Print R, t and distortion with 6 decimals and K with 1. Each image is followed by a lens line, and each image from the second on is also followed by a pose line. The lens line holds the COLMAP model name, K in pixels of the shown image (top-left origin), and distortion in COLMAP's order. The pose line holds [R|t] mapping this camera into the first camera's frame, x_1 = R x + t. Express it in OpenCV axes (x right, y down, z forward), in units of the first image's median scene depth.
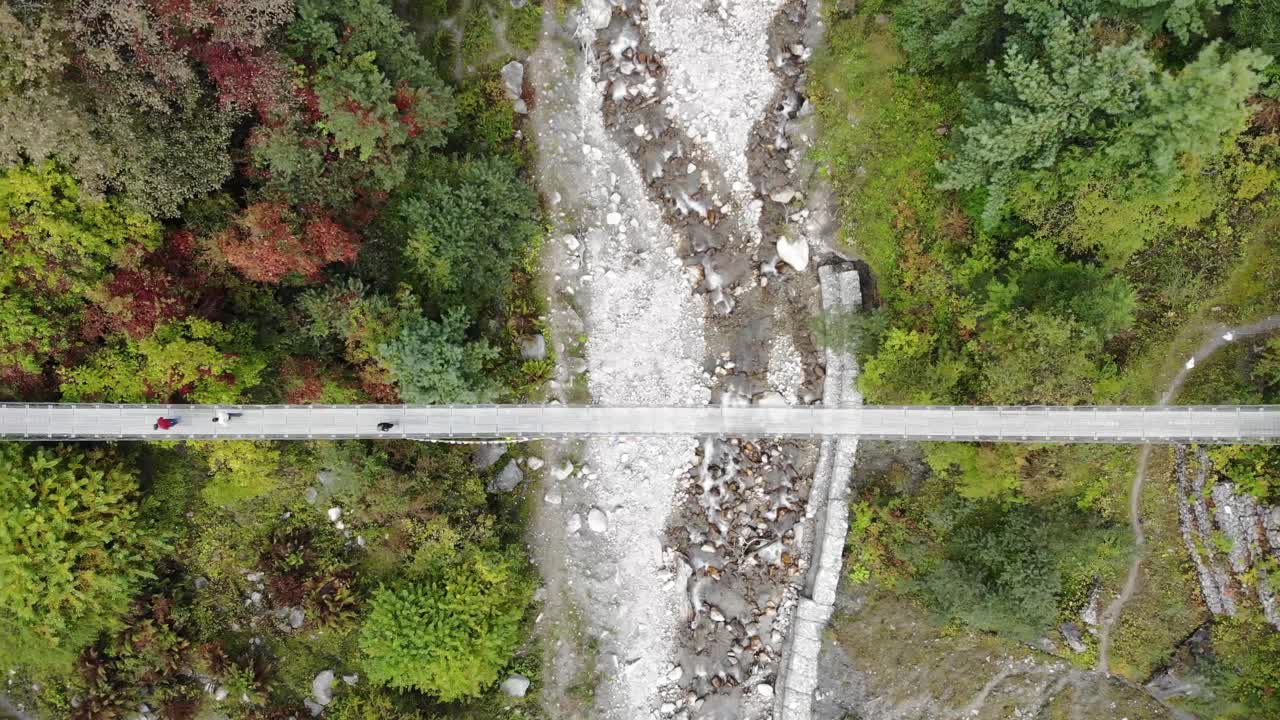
lens RADIAL K [[941.8, 0, 646.3], [0, 941.8, 359.7], [0, 0, 1]] dist [0.001172, -0.125055]
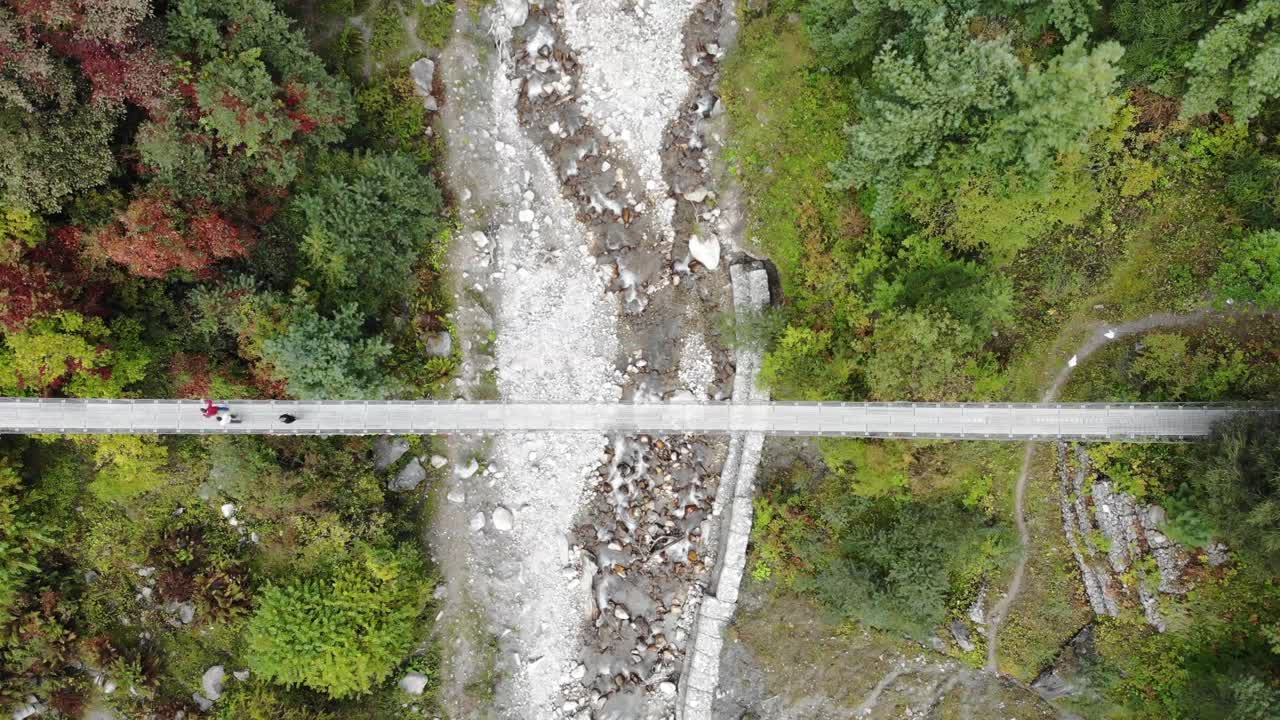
lens RADIAL K [[941.8, 0, 646.3], [0, 941.8, 359.7], [0, 0, 1]] dist [0.001172, -0.125055]
pose [[0.999918, 0.003328, 0.012341, 0.102852], [-0.003301, 0.999992, -0.002225, 0.005228], [-0.012349, 0.002184, 0.999921, -0.000275]]
